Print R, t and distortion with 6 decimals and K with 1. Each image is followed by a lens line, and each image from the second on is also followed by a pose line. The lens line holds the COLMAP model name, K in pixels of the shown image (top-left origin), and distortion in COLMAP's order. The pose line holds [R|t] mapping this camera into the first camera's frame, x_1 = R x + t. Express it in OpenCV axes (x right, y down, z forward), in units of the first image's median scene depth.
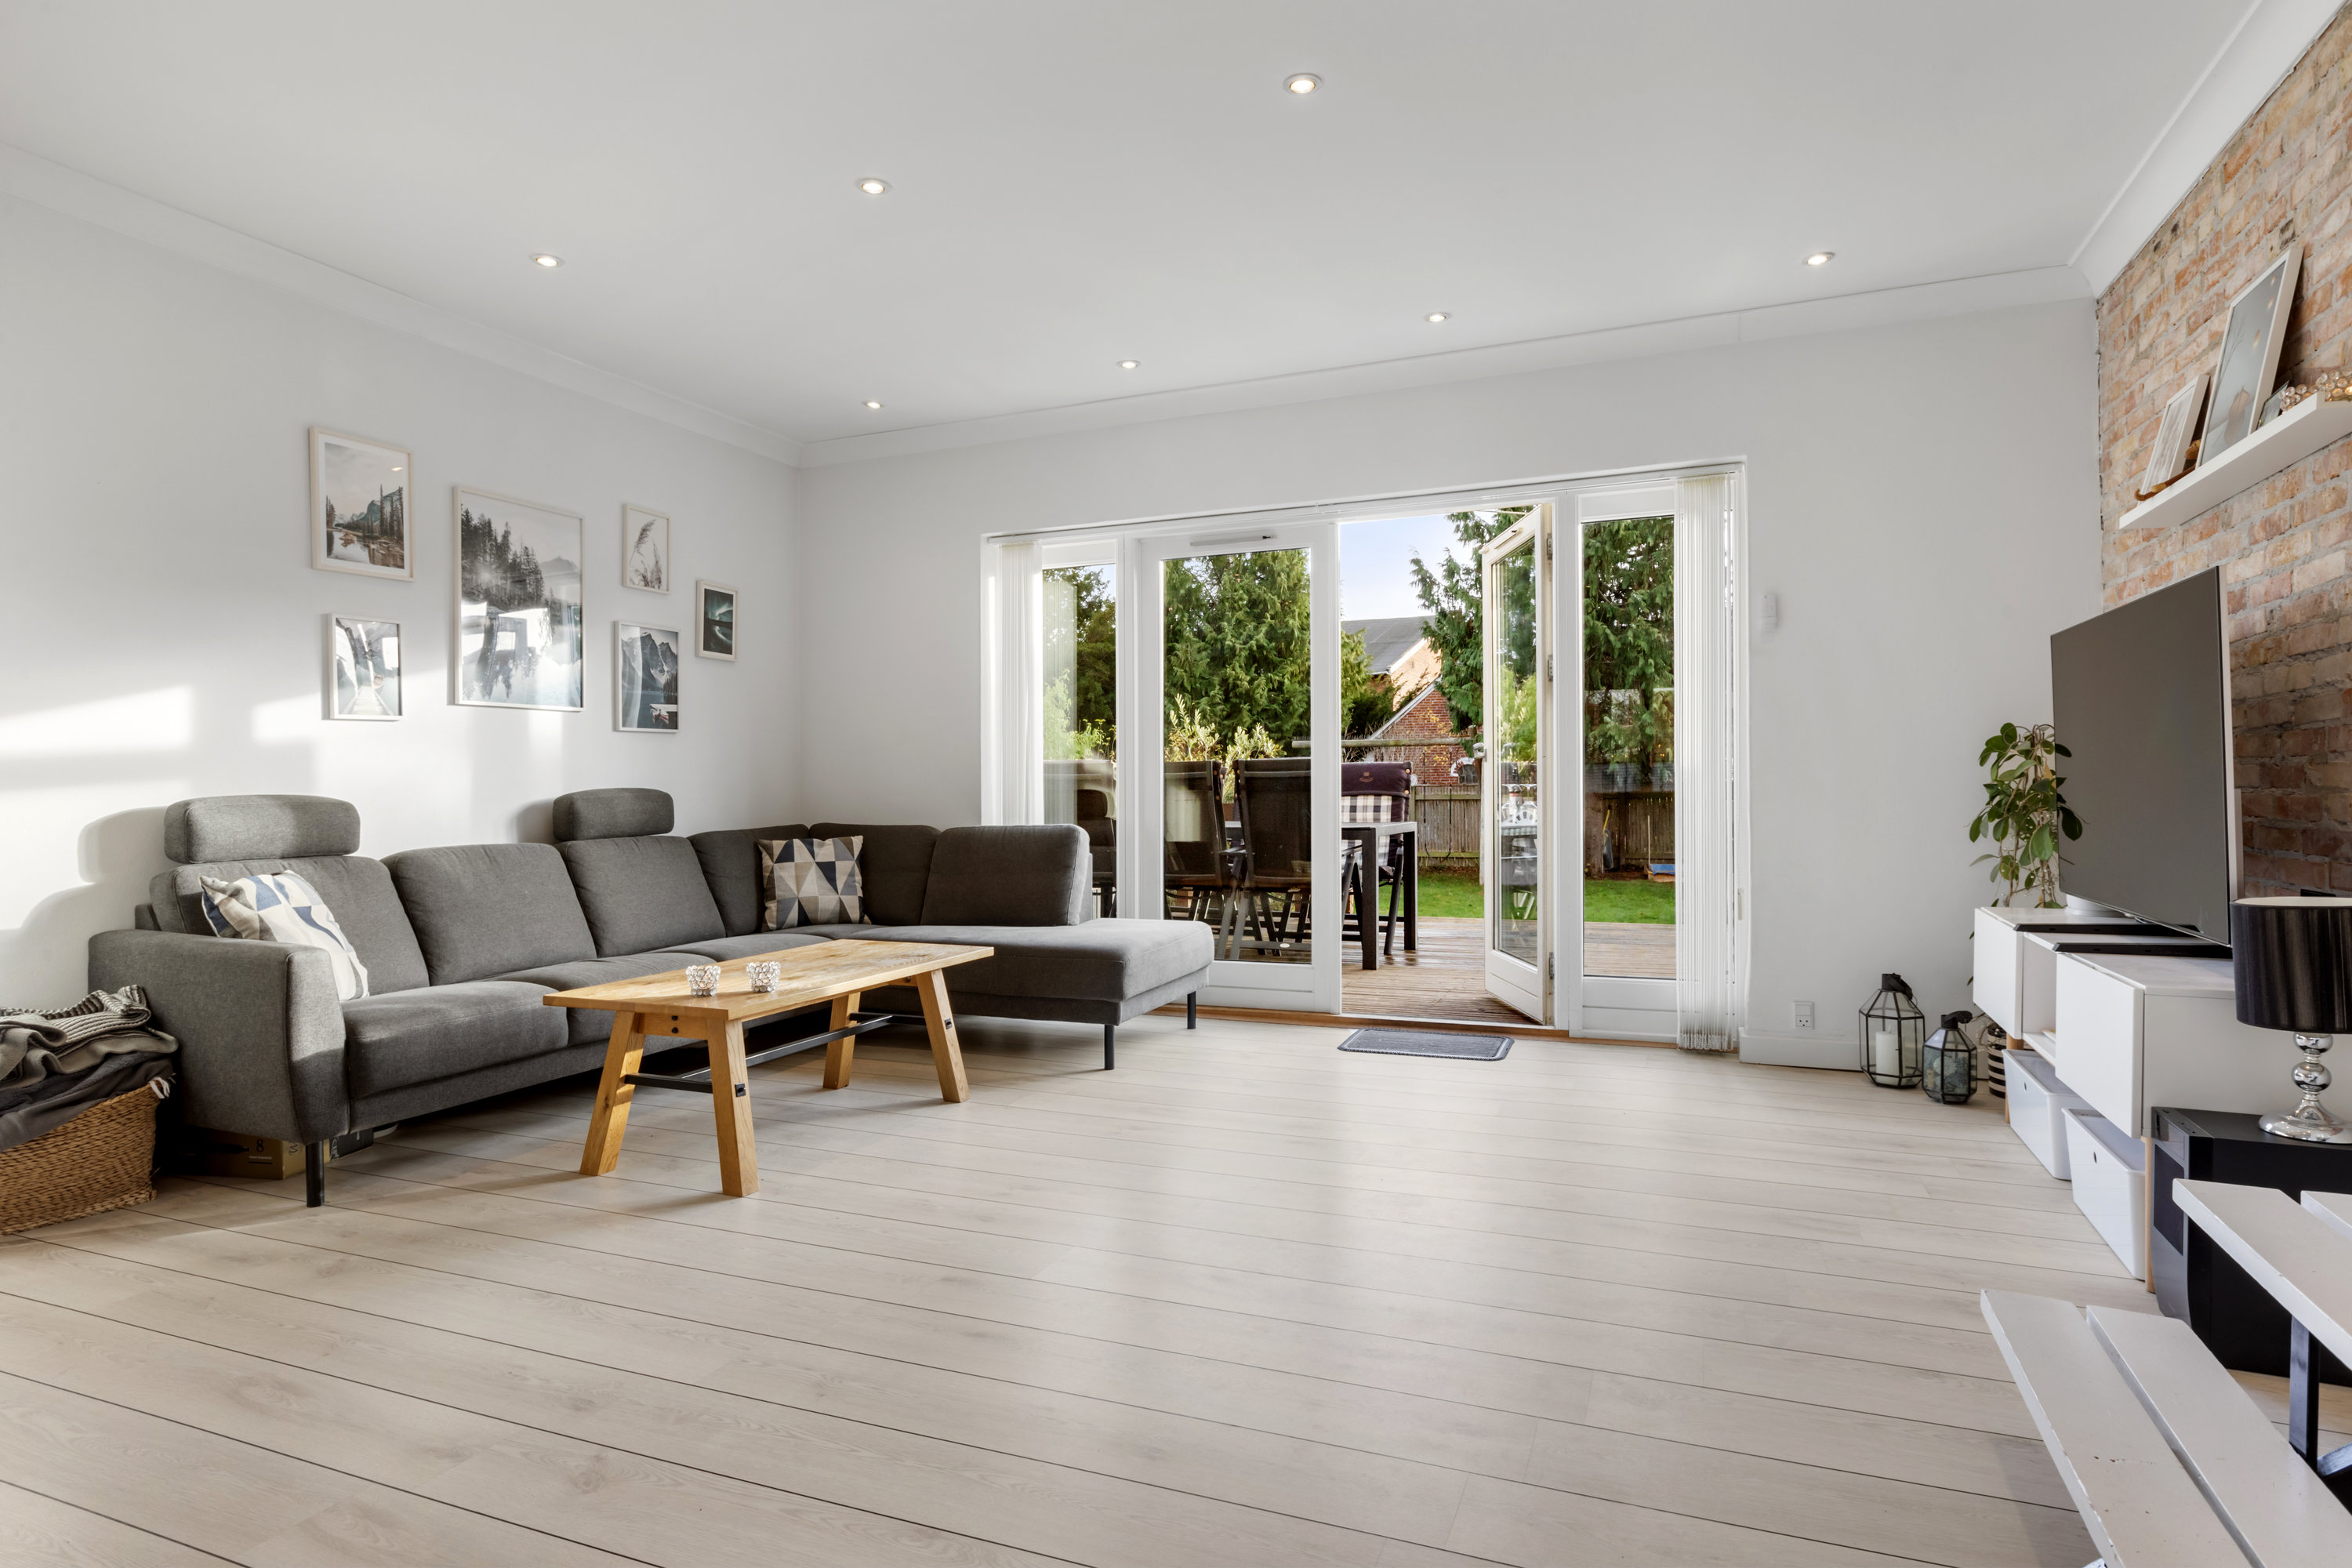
lens RADIAL K [[1269.5, 0, 1162.7], [0, 1269.5, 796.2], [0, 0, 1]] dist [0.003502, 0.003430]
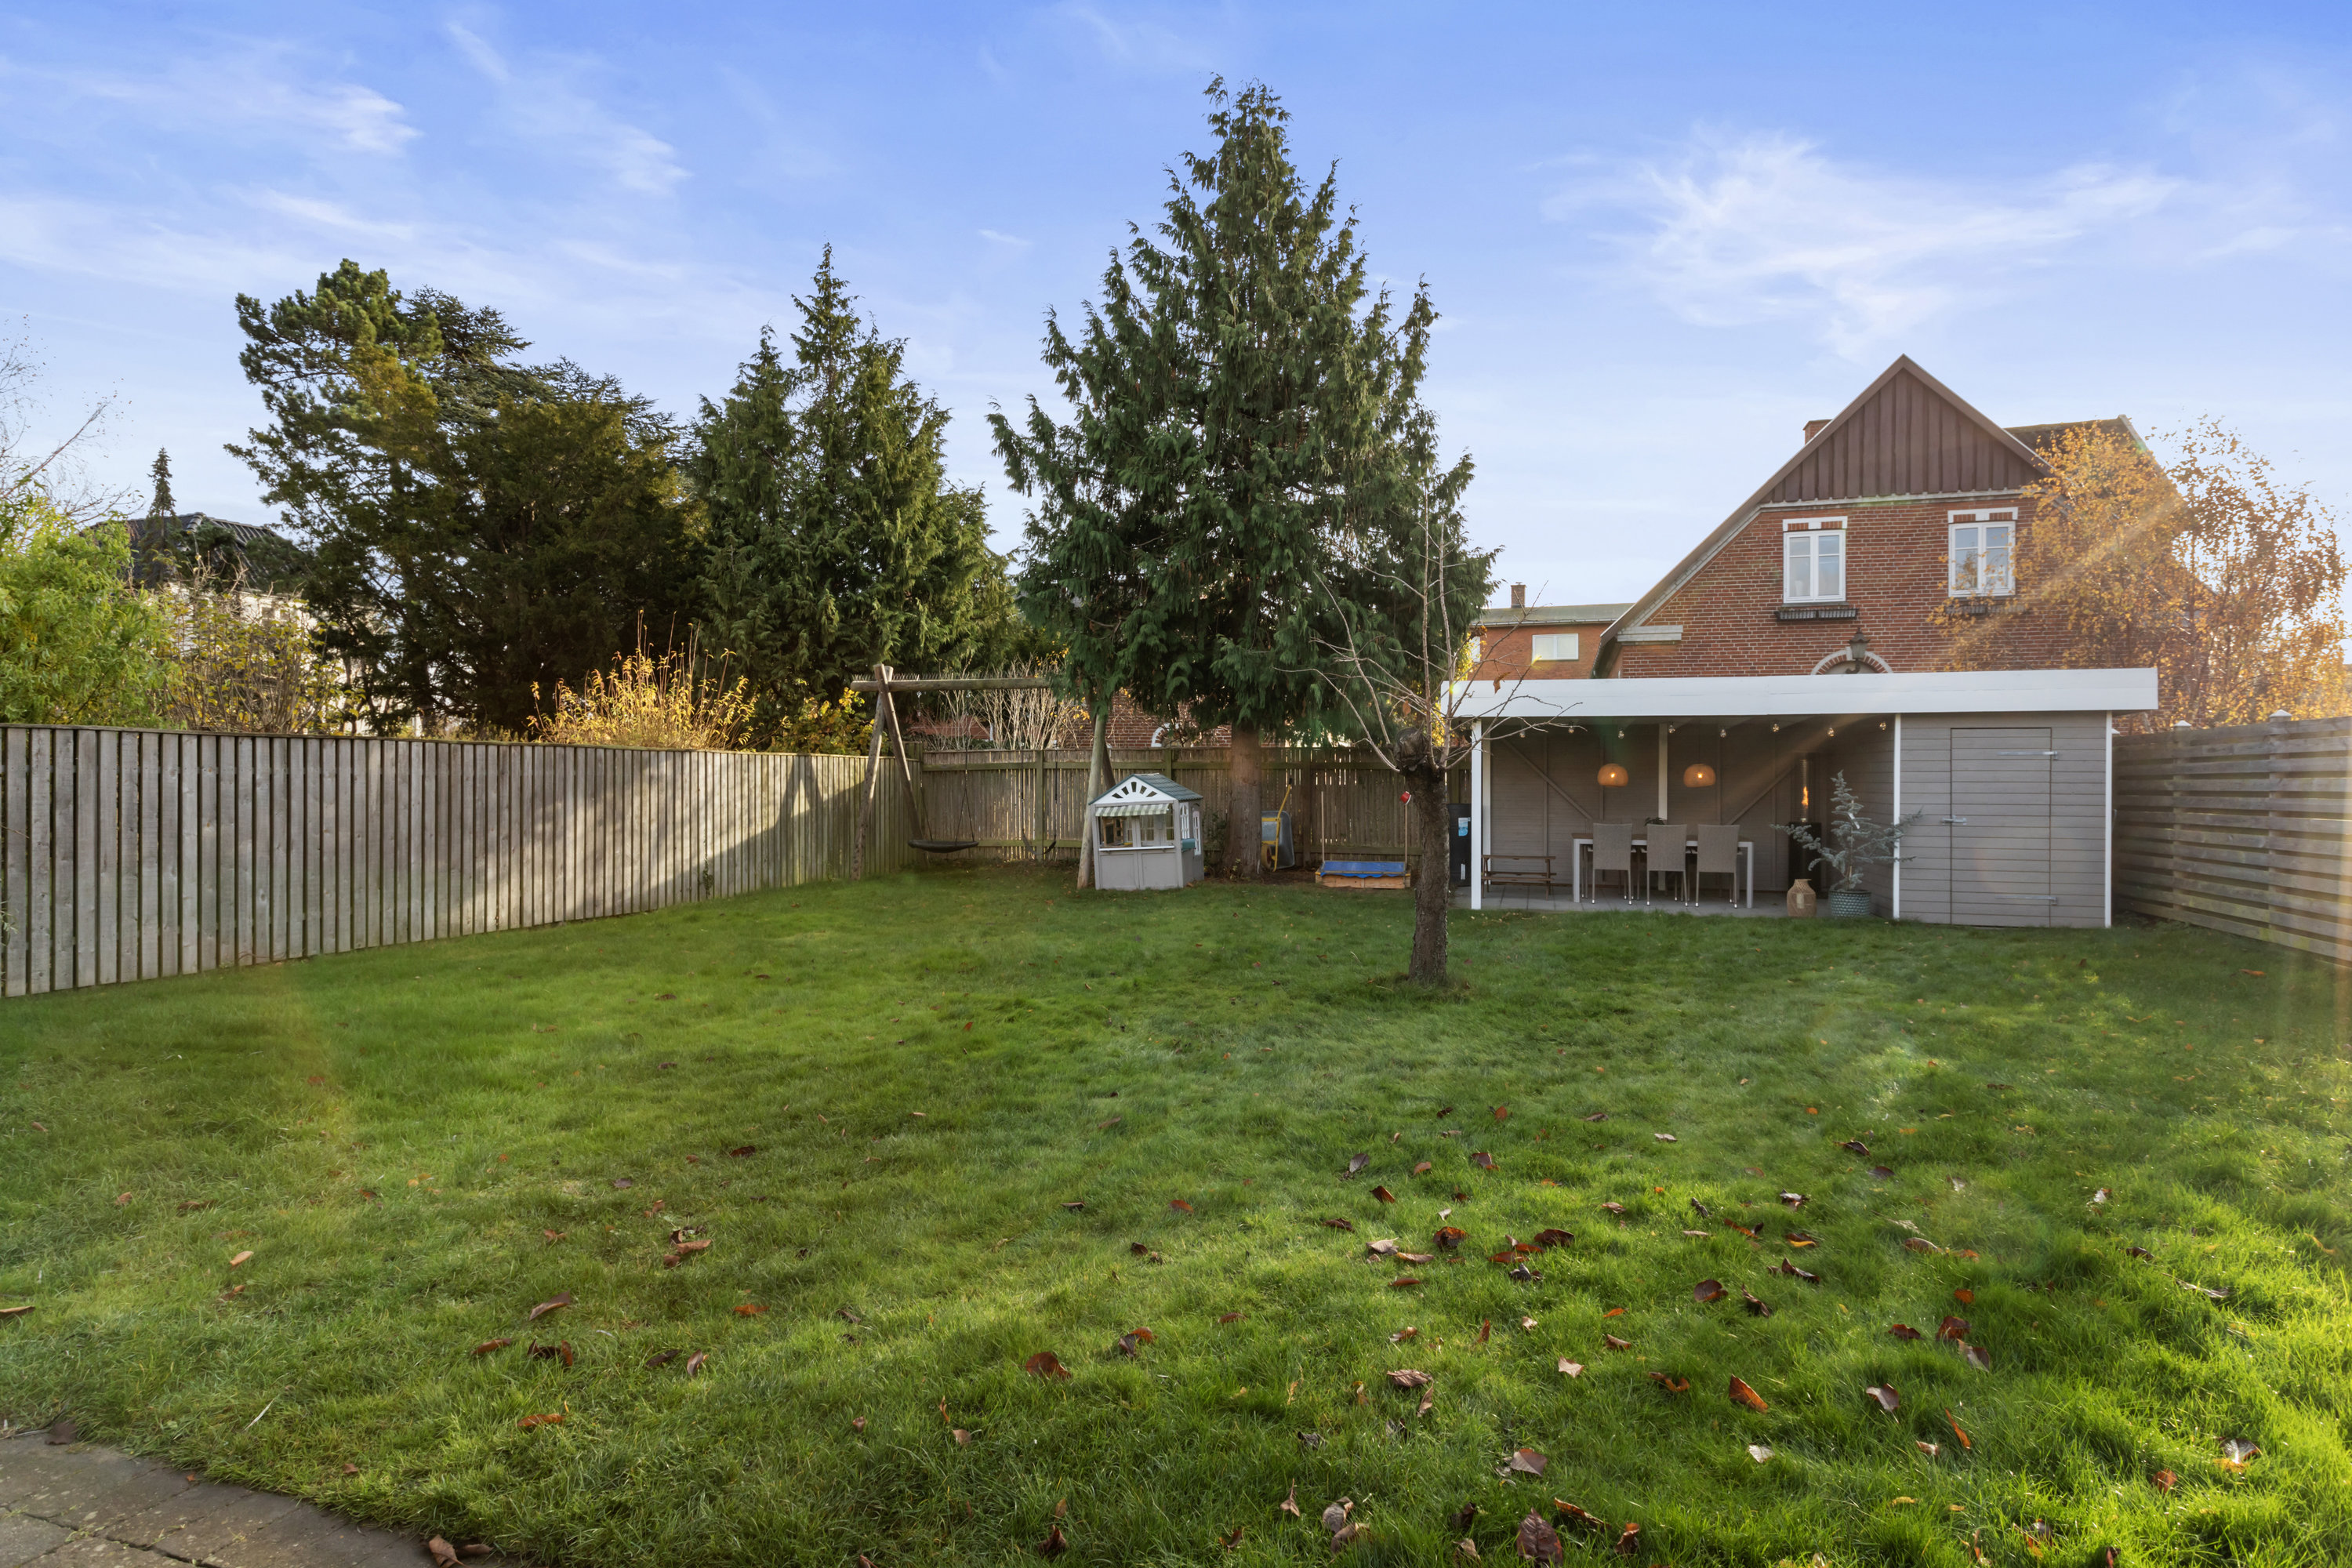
lens RADIAL K [[1193.3, 0, 1172.4], [0, 1193.3, 782.6], [0, 0, 1]] dist [0.002601, -0.001751]
pose [[0.996861, 0.016443, 0.077449, 0.247223], [-0.015925, 0.999847, -0.007296, 0.016539], [-0.077557, 0.006040, 0.996970, 0.344056]]
